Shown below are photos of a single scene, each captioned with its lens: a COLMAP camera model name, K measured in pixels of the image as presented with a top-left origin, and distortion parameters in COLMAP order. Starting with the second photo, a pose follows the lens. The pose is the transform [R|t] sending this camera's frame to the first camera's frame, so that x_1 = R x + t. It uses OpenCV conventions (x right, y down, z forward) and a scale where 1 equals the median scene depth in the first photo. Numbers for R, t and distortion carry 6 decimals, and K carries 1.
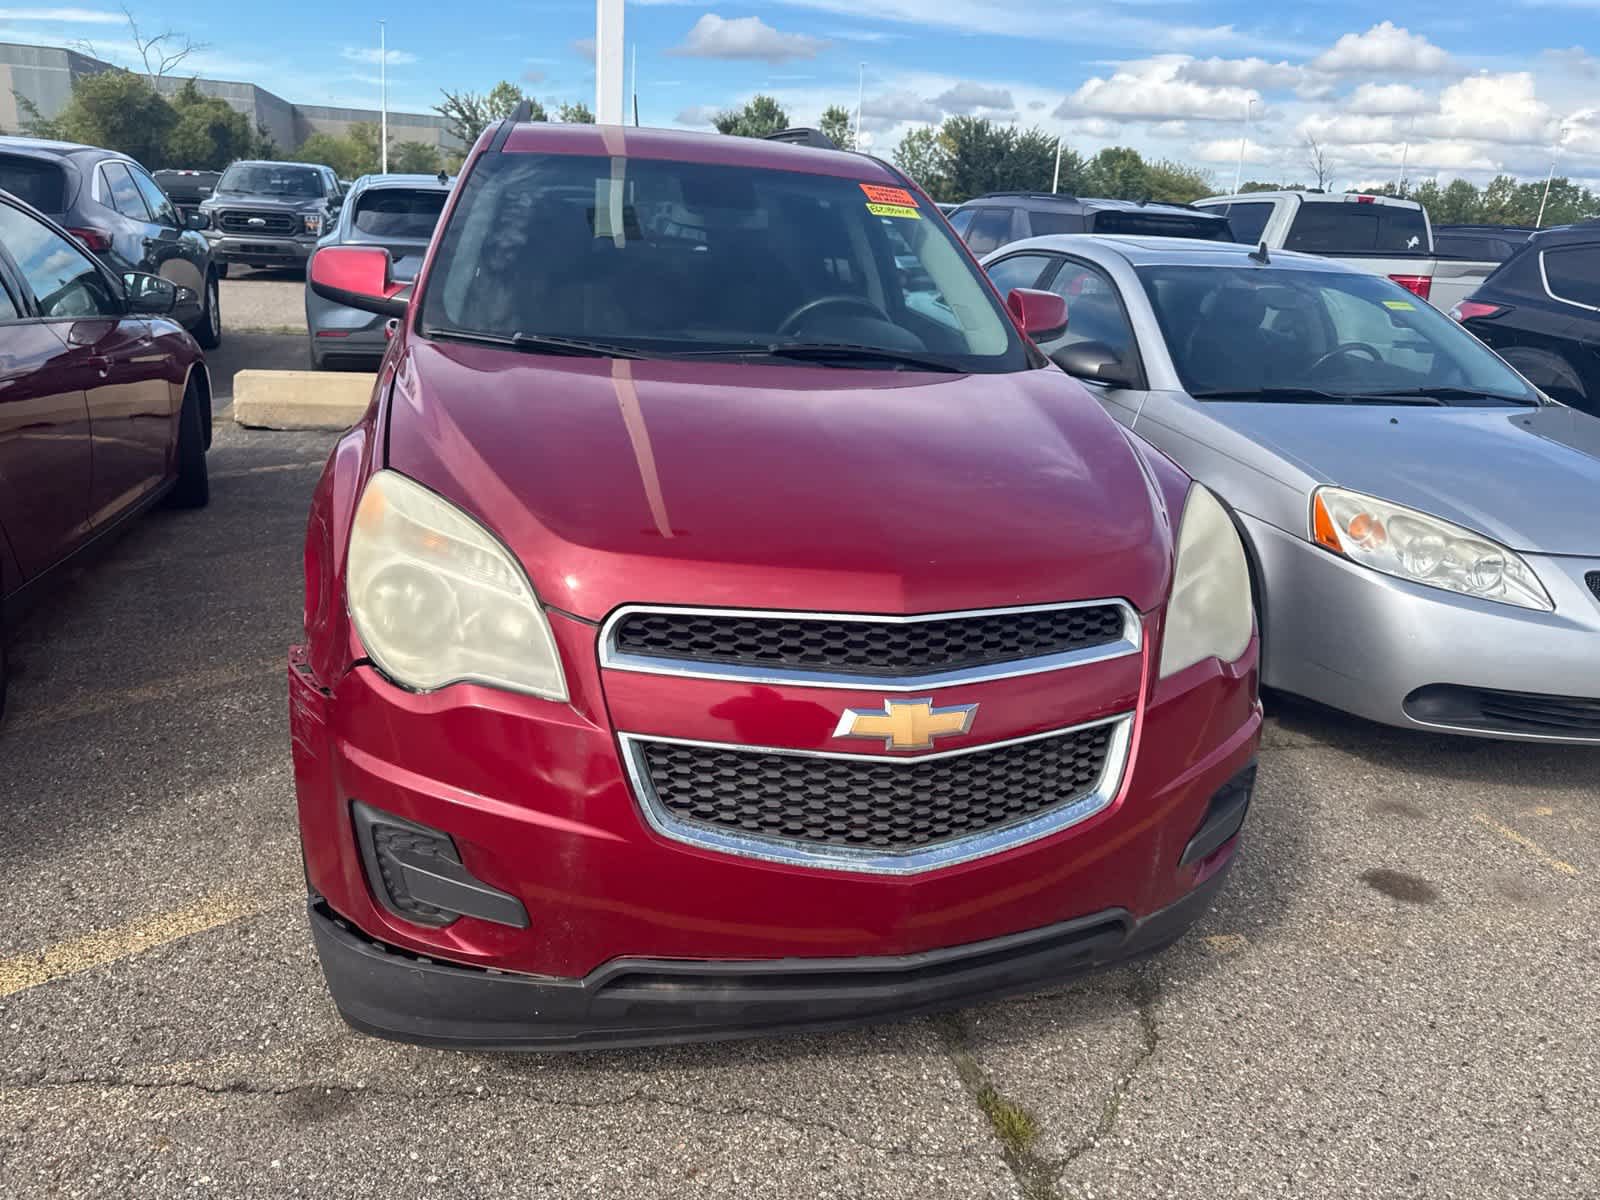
lens RADIAL K [[1141.2, 0, 815.9], [0, 1141.2, 619.7], [0, 0, 1]] dist [0.020427, -0.019766]
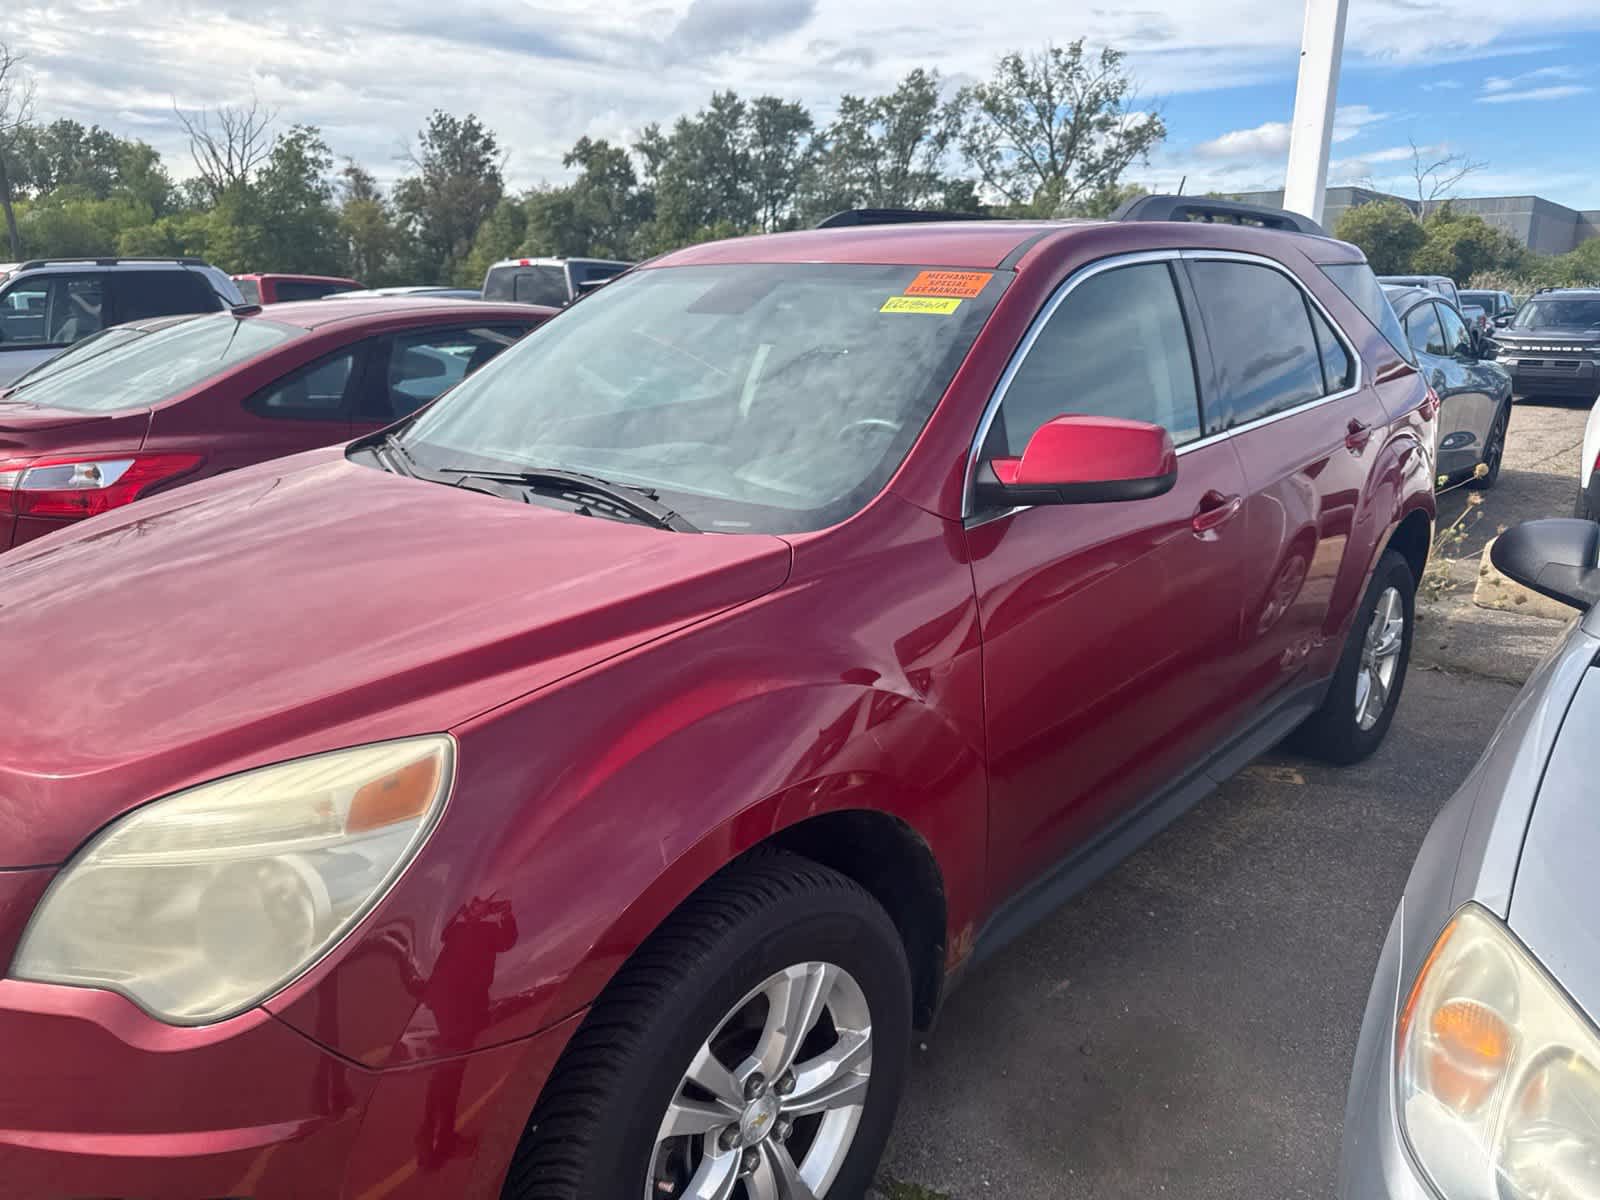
lens RADIAL K [[1141.2, 0, 796.9], [0, 1141.2, 610.0], [0, 0, 1]] dist [0.020427, -0.019766]
pose [[0.546779, 0.166140, -0.820628, 0.841241], [-0.247966, 0.968278, 0.030814, -0.229515], [0.799716, 0.186640, 0.570631, 0.737595]]
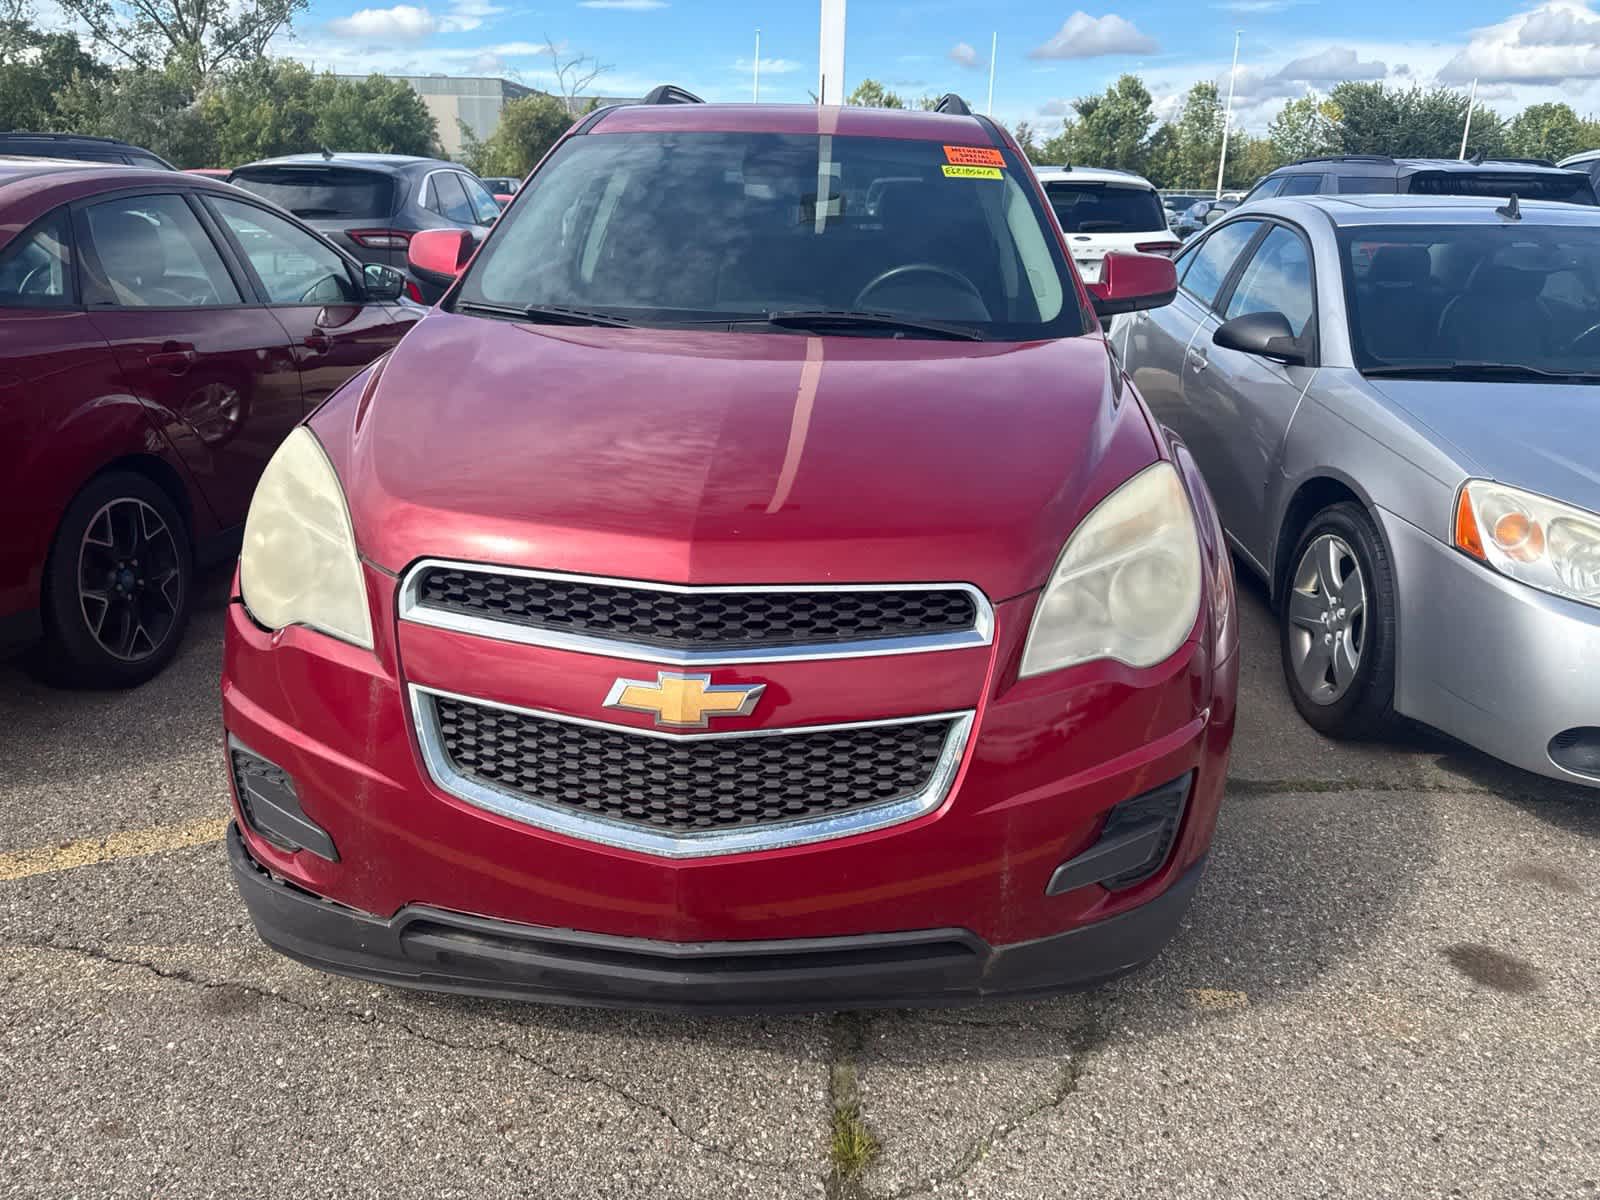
lens RADIAL K [[1141.2, 0, 807.4], [0, 1141.2, 607.2], [0, 0, 1]] dist [0.020427, -0.019766]
pose [[0.953408, 0.063407, -0.294946, 0.312430], [-0.063910, 0.997924, 0.007942, 0.000525], [0.294837, 0.011278, 0.955481, 0.083831]]
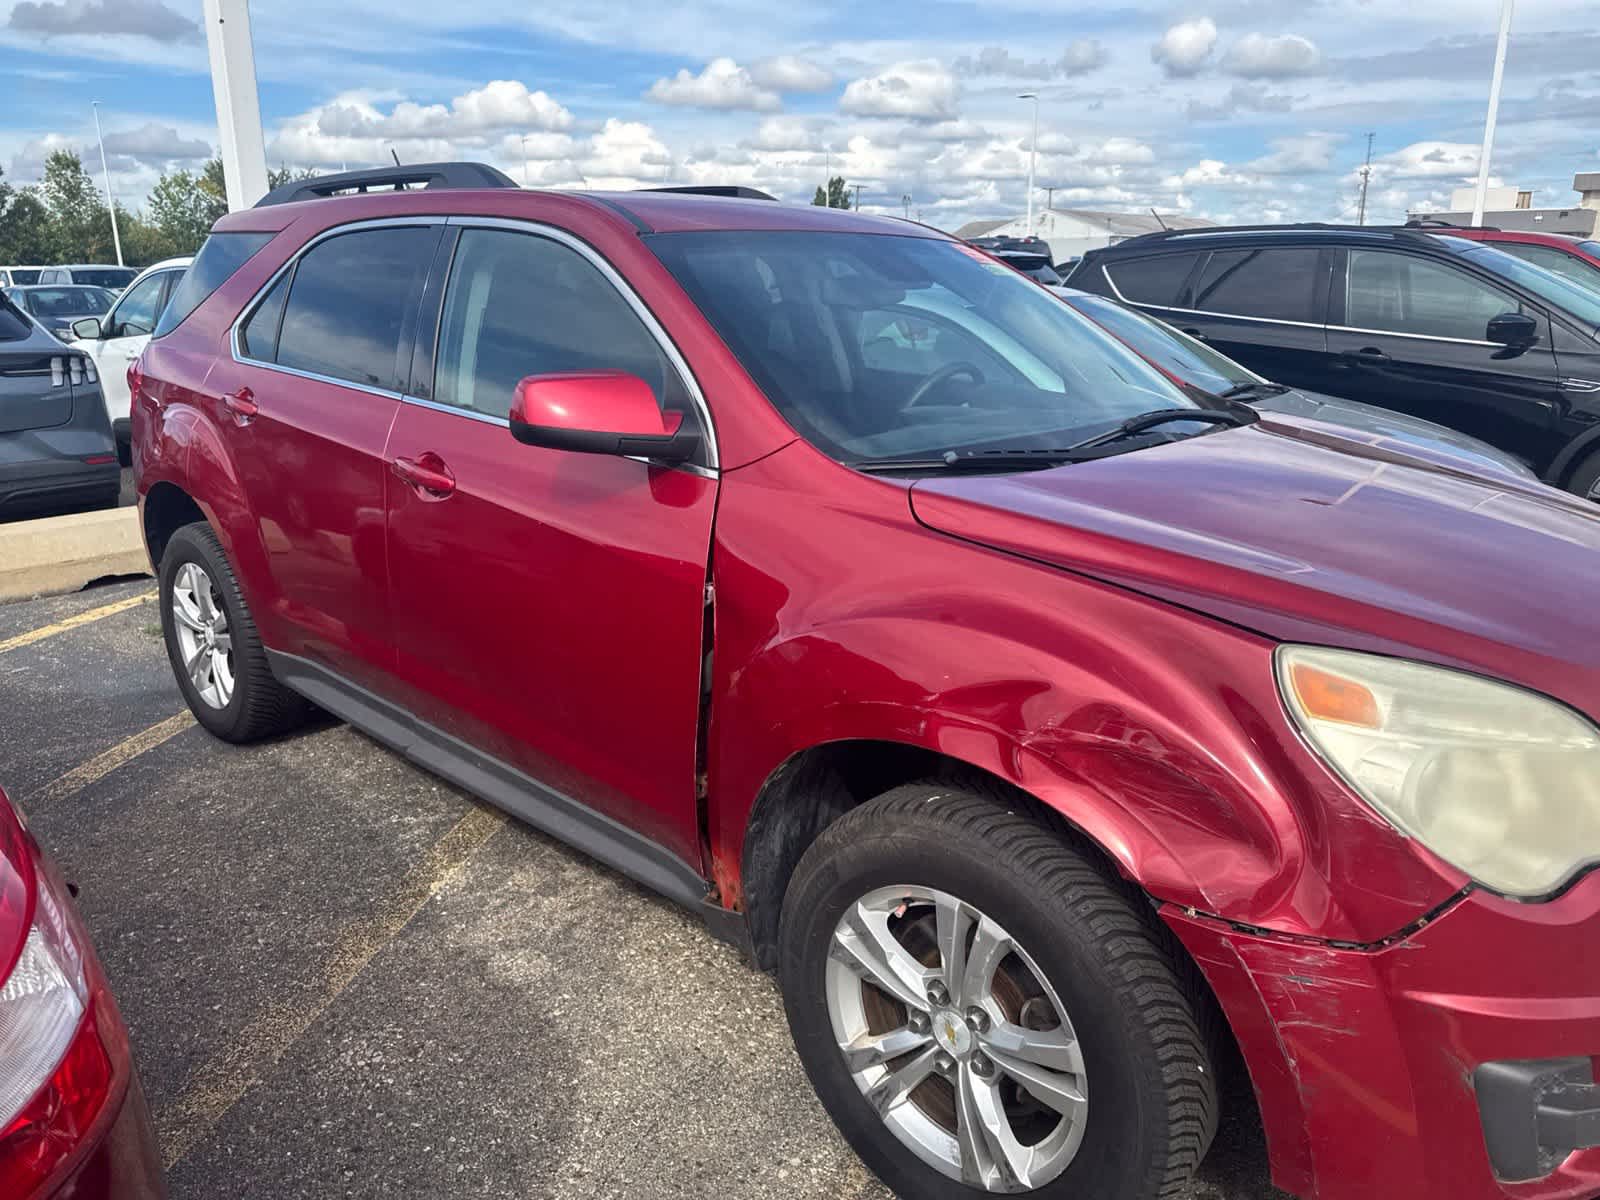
lens RADIAL K [[1141.2, 0, 792.8], [0, 1141.2, 594.9], [0, 0, 1]] dist [0.020427, -0.019766]
pose [[0.837641, -0.210196, 0.504158, -0.803082], [0.233893, 0.972119, 0.016695, -0.196090], [-0.493611, 0.103934, 0.863450, 0.375142]]
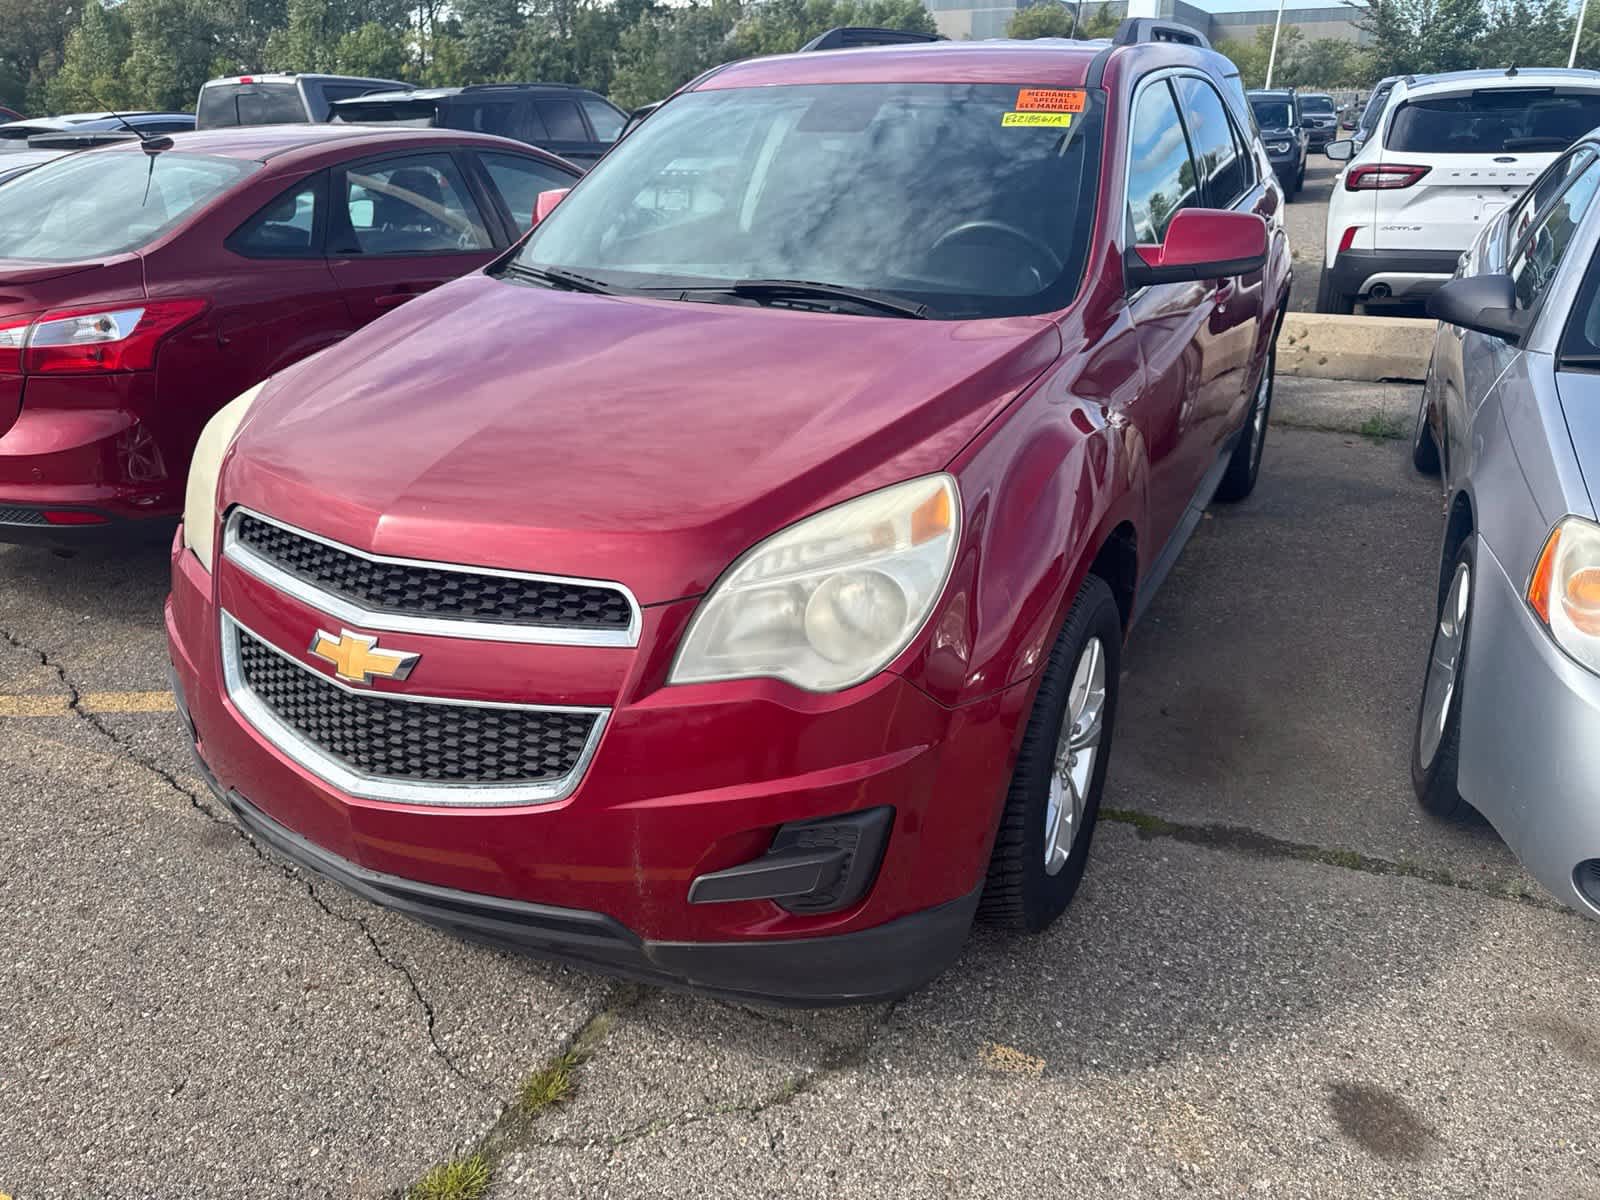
lens RADIAL K [[1141.2, 0, 794.1], [0, 1141.2, 613.2], [0, 0, 1]] dist [0.020427, -0.019766]
pose [[0.745230, 0.203046, -0.635142, 0.717042], [-0.161197, 0.979117, 0.123873, -0.098050], [0.647030, 0.010069, 0.762398, 0.310077]]
